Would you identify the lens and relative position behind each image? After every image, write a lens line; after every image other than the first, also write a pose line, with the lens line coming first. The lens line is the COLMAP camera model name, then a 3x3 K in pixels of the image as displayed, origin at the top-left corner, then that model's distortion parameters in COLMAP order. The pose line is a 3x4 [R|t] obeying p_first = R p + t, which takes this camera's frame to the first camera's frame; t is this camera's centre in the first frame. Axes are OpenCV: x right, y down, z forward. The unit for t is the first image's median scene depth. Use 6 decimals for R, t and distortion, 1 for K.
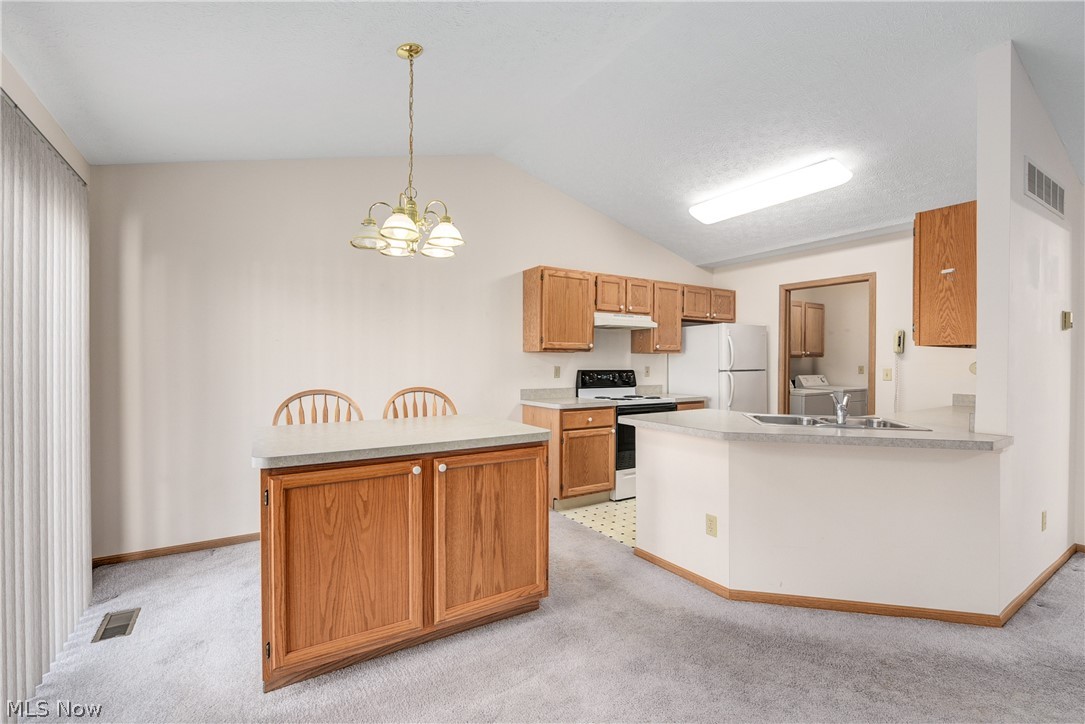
lens RADIAL K [[472.8, 0, 540.9], [0, 472.8, 365.0], [0, 0, 1]] dist [-0.007465, -0.000585]
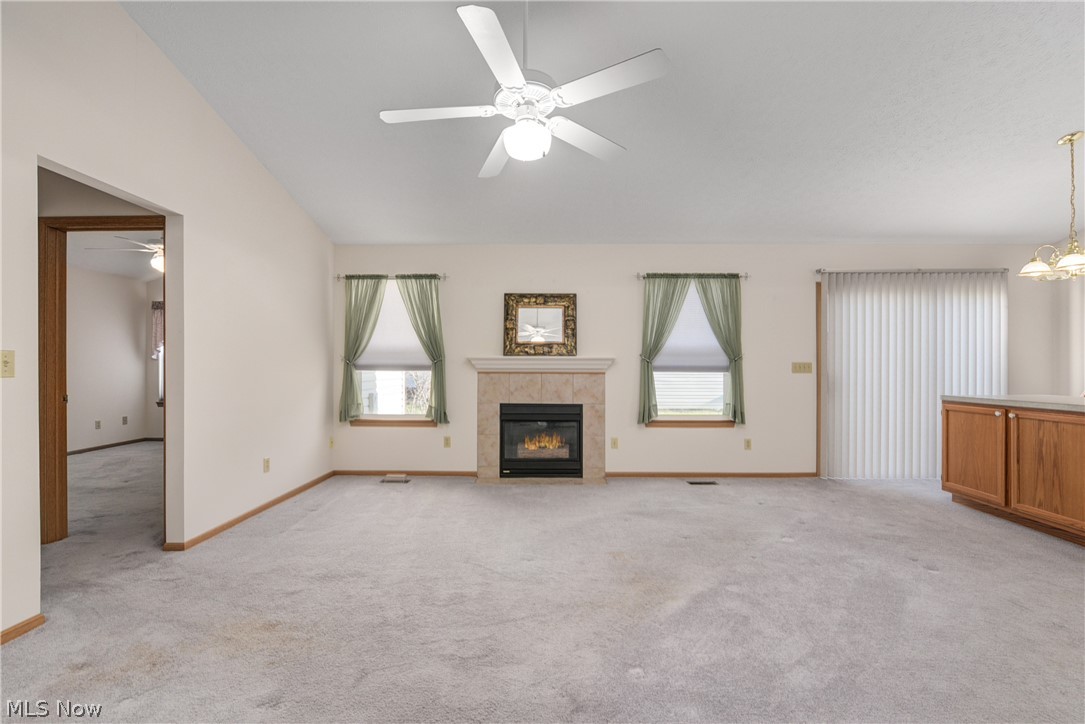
lens RADIAL K [[450.5, 0, 540.3], [0, 450.5, 366.9], [0, 0, 1]] dist [-0.007984, -0.000655]
pose [[-0.554206, -0.004068, -0.832370, 0.934127], [-0.012515, 0.999916, 0.003446, 0.027047], [0.832286, 0.012327, -0.554210, 0.216503]]
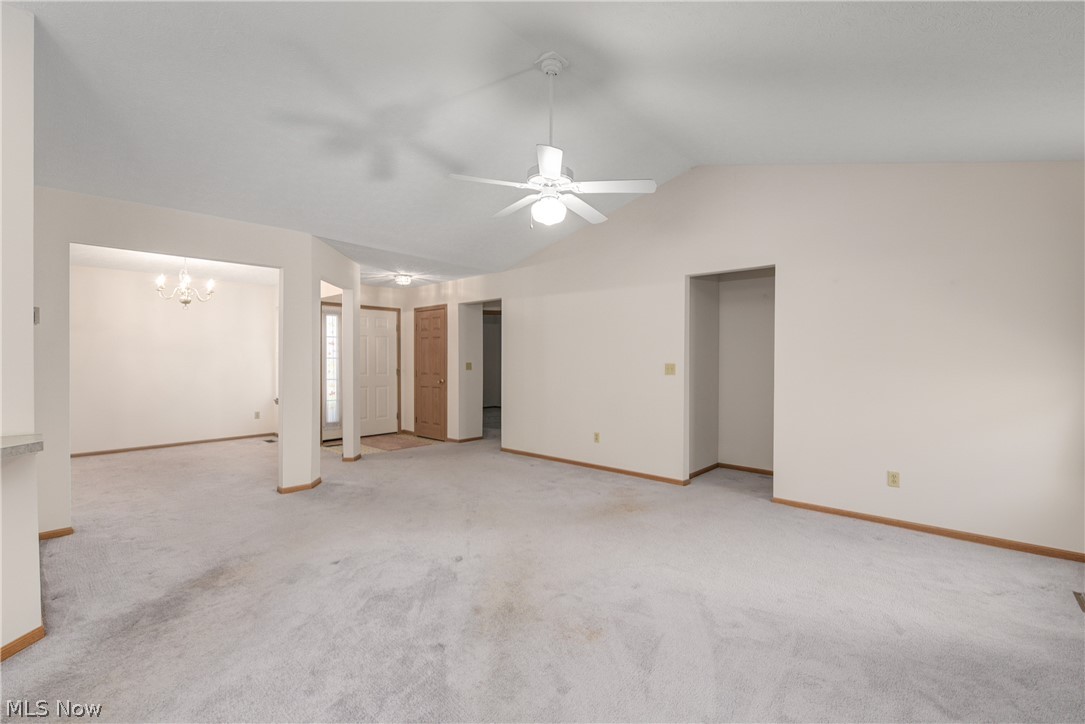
lens RADIAL K [[472.8, 0, 540.9], [0, 472.8, 365.0], [0, 0, 1]] dist [-0.007465, -0.000585]
pose [[-0.266870, -0.014937, 0.963617, -0.094187], [0.005873, 0.999836, 0.017125, 0.000657], [-0.963715, 0.010230, -0.266738, 0.138541]]
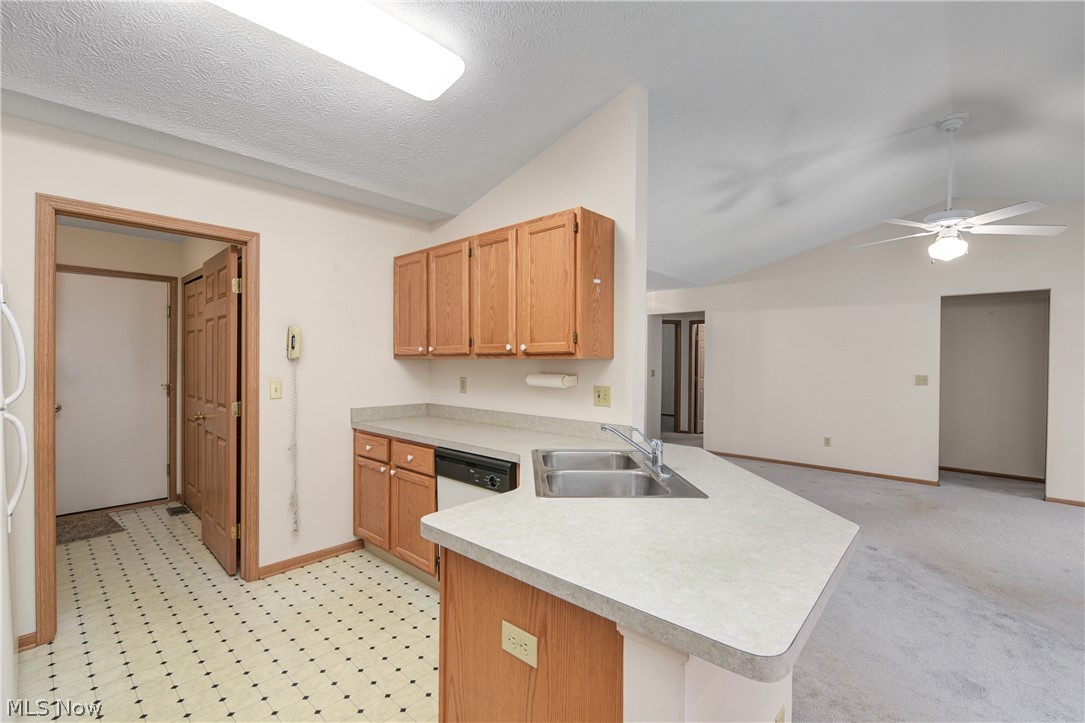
lens RADIAL K [[472.8, 0, 540.9], [0, 472.8, 364.5], [0, 0, 1]] dist [-0.007465, -0.000585]
pose [[-0.261868, -0.013414, 0.965010, -0.021557], [0.000337, 0.999902, 0.013991, -0.025748], [-0.965104, 0.003989, -0.261838, 0.794441]]
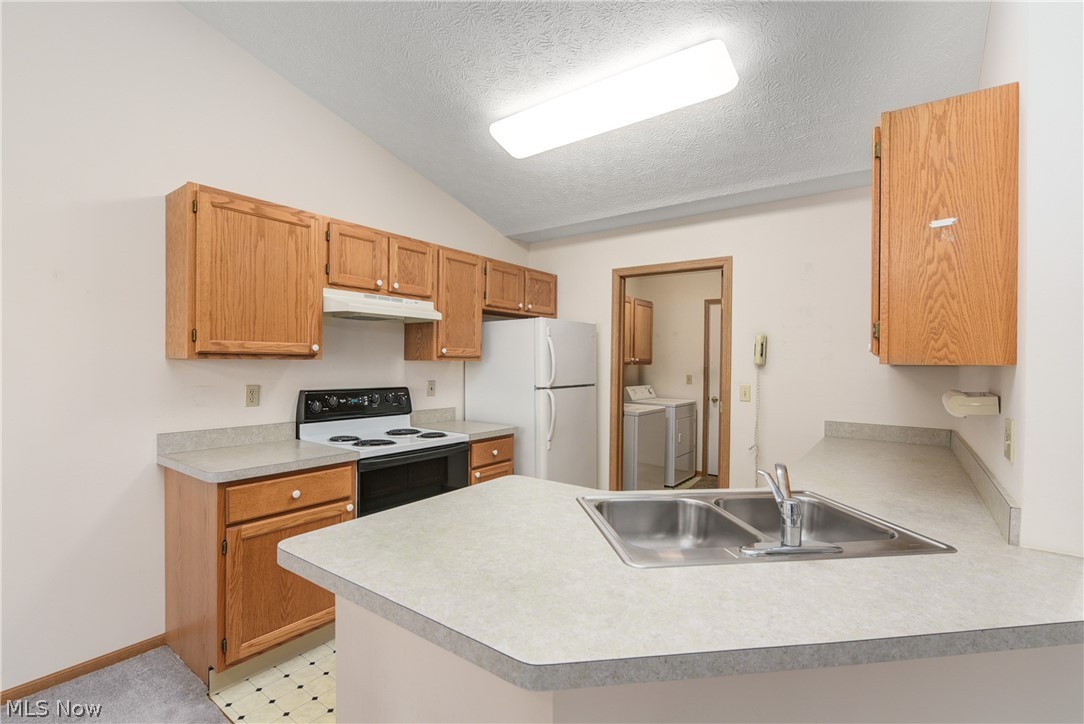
lens RADIAL K [[492.8, 0, 540.7], [0, 492.8, 364.5], [0, 0, 1]] dist [-0.002697, -0.000313]
pose [[0.932830, 0.004766, 0.360286, 0.145834], [-0.004805, 0.999988, -0.000785, -0.023018], [-0.360286, -0.000999, 0.932842, 0.378573]]
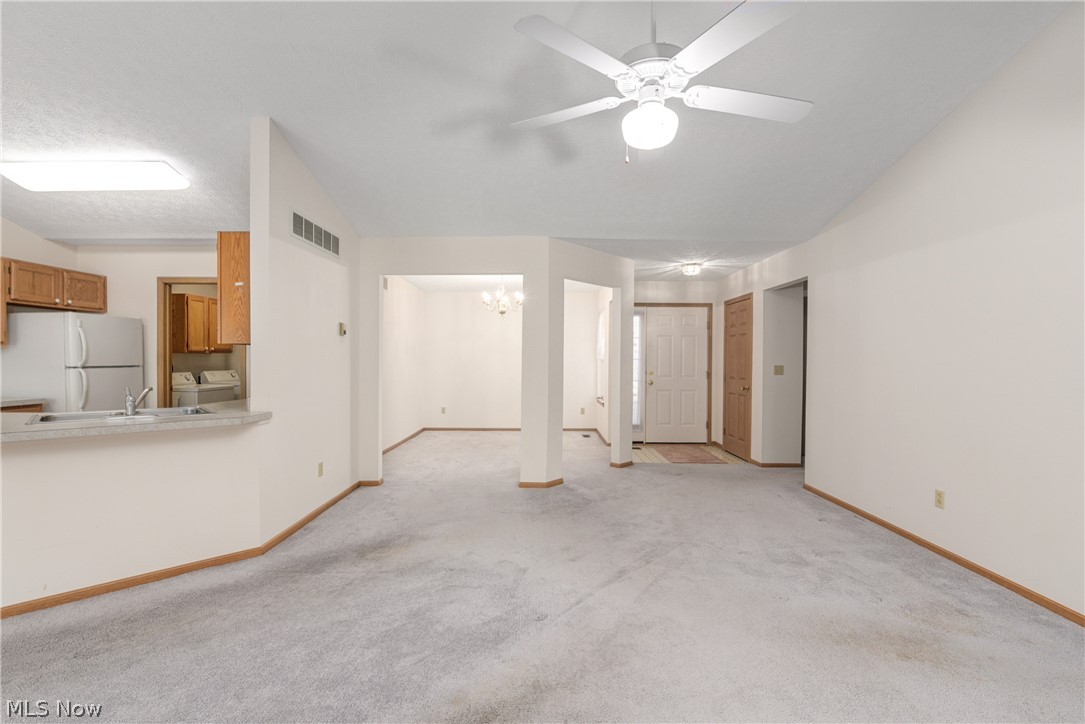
lens RADIAL K [[472.8, 0, 540.9], [0, 472.8, 365.0], [0, 0, 1]] dist [-0.007465, -0.000585]
pose [[0.540419, -0.010268, 0.841333, 0.142756], [0.003669, 0.999945, 0.009847, 0.003046], [-0.841388, -0.002235, 0.540427, -0.202528]]
